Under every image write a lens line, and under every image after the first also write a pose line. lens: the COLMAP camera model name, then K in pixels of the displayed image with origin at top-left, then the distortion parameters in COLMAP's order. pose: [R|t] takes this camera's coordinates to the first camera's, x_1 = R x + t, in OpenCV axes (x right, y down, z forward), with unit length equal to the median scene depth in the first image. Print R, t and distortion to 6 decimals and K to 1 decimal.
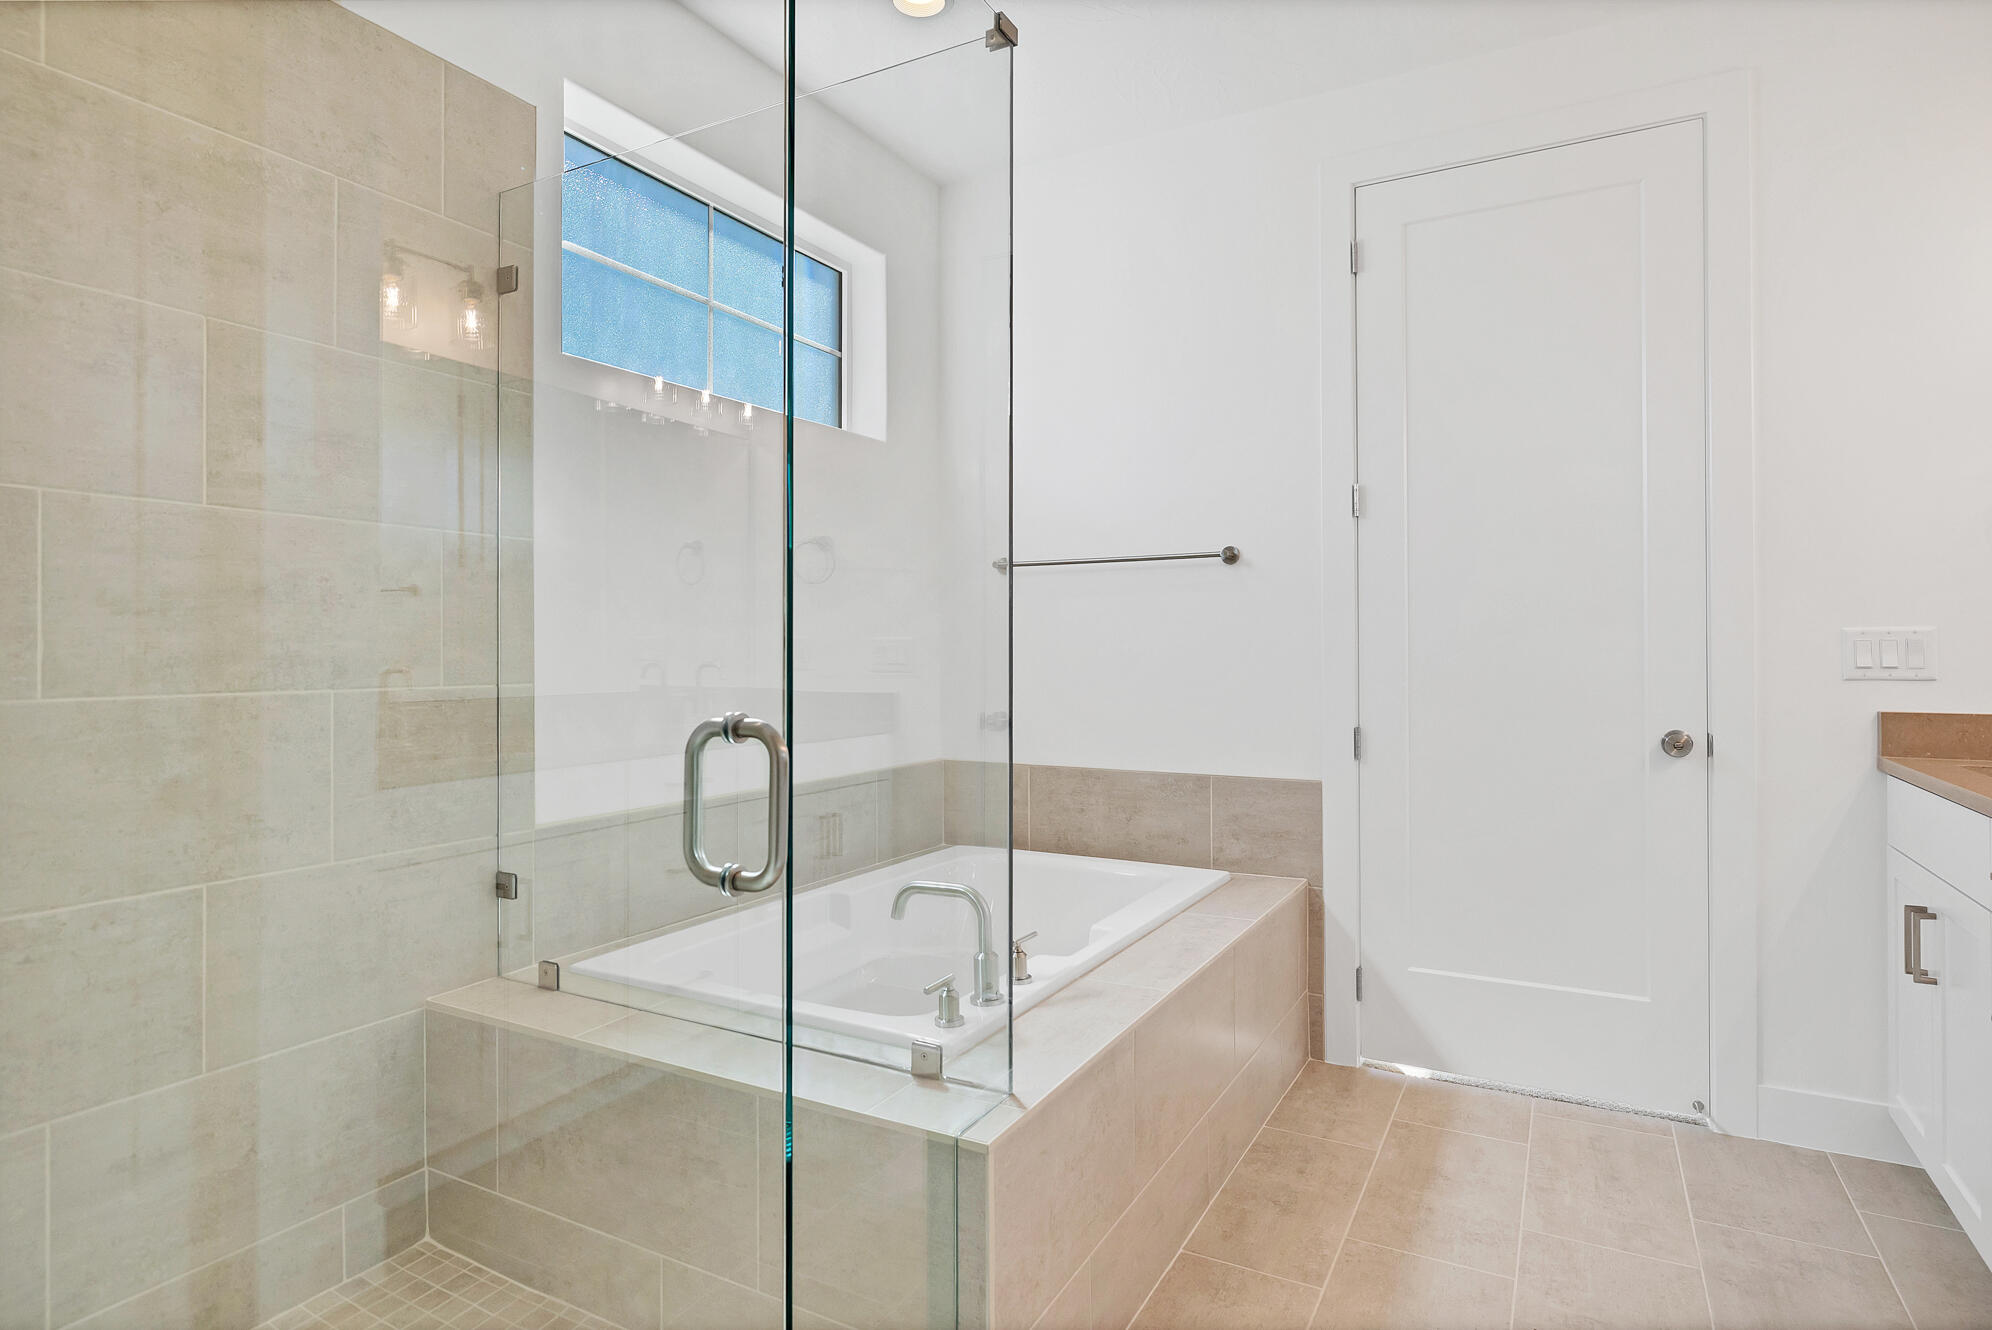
lens RADIAL K [[1072.8, 0, 990.4], [0, 1072.8, 662.6], [0, 0, 1]] dist [-0.043372, -0.000486]
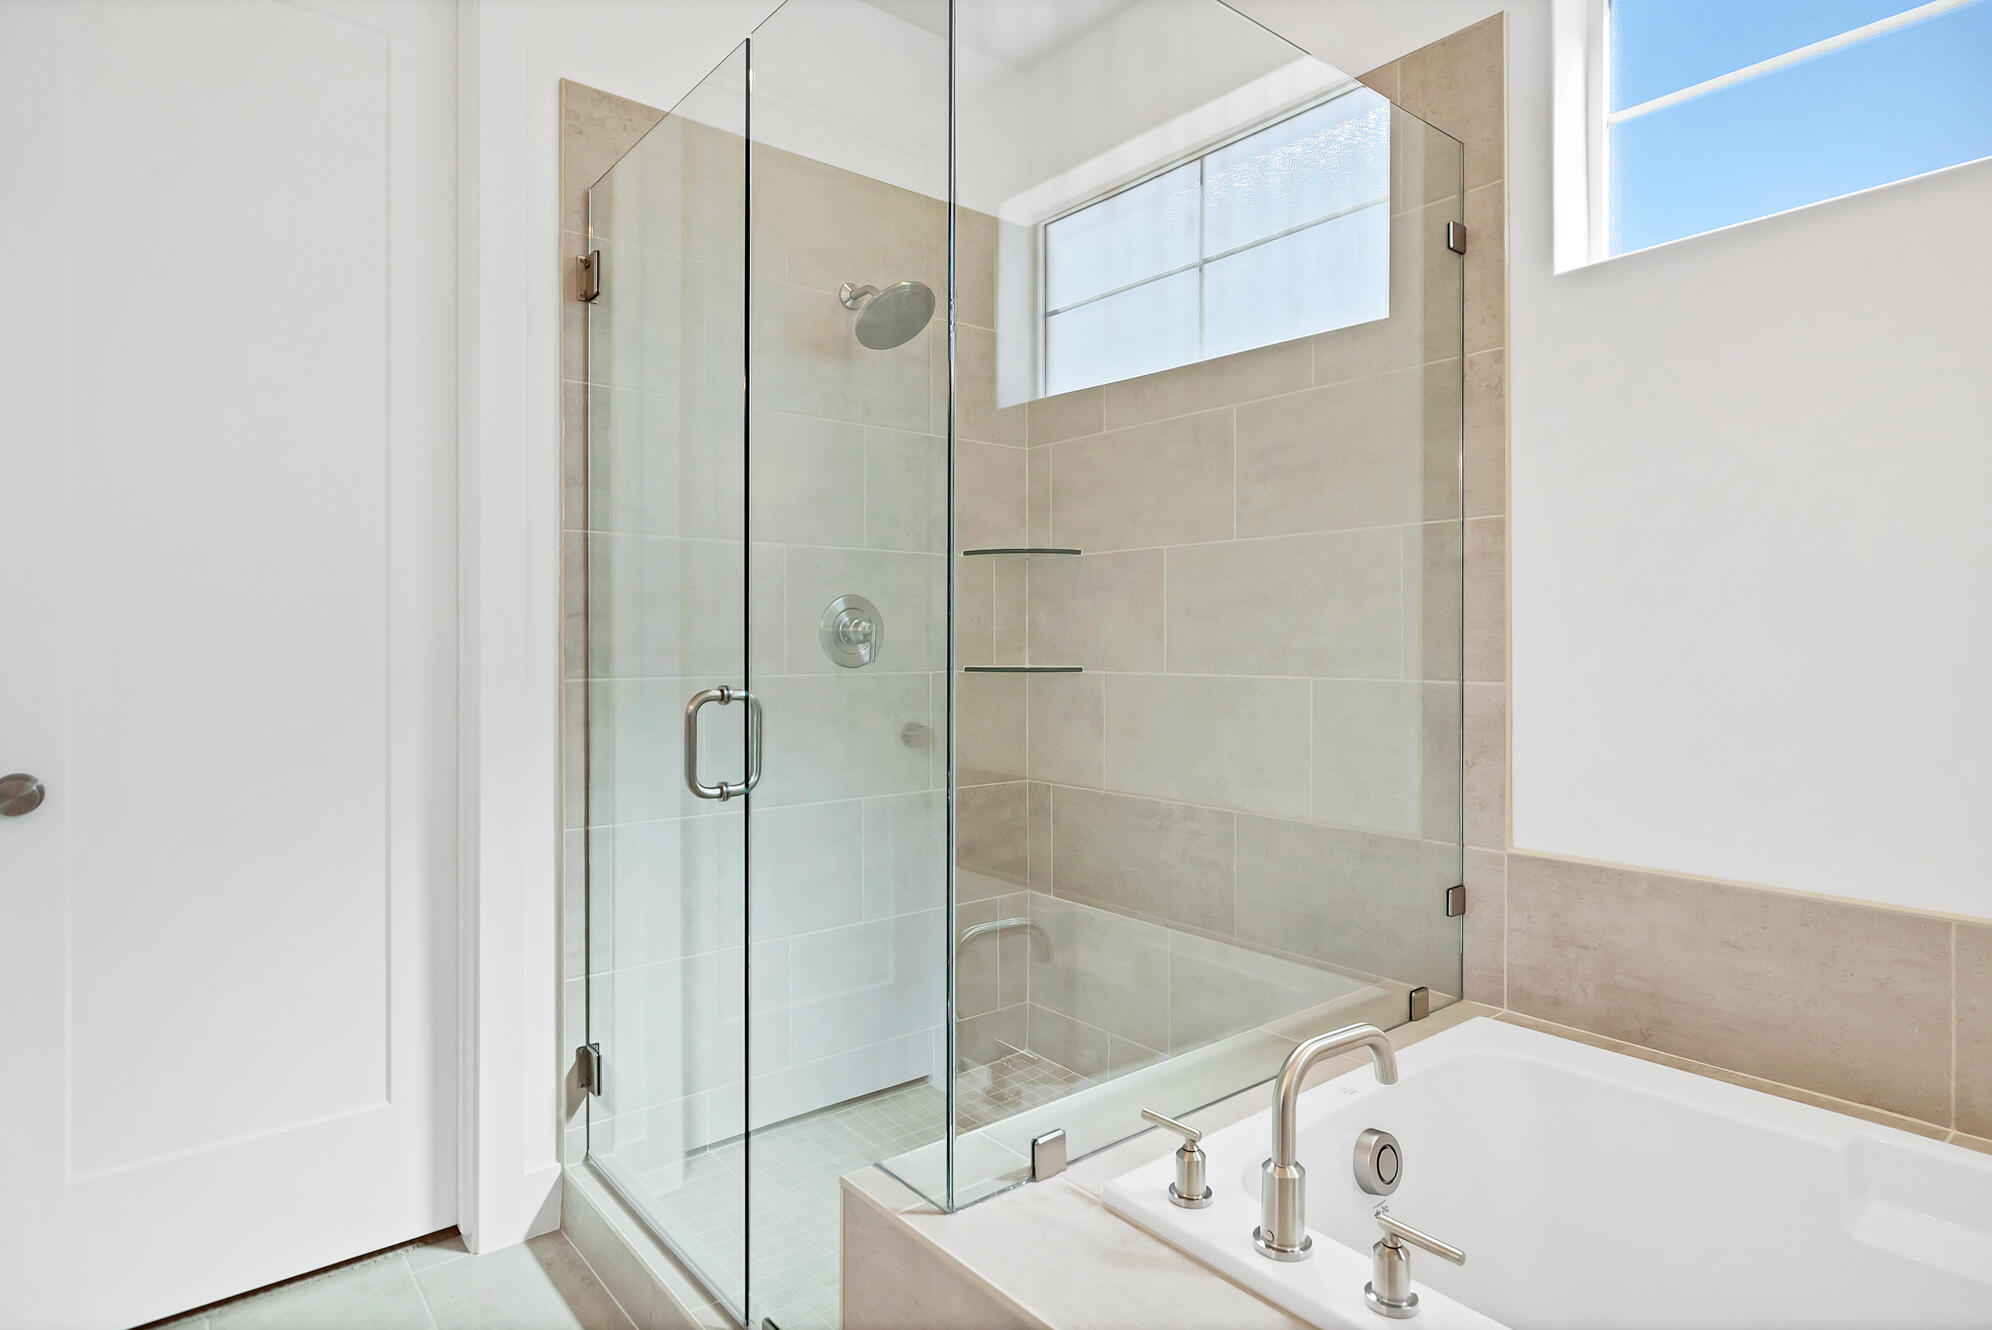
lens RADIAL K [[1072.8, 0, 992.9], [0, 1072.8, 657.9], [0, 0, 1]] dist [-0.043372, -0.000486]
pose [[-0.385079, 0.021982, -0.922622, 0.645030], [-0.003180, 0.999679, 0.025145, -0.025646], [0.922878, 0.012616, -0.384885, 1.170214]]
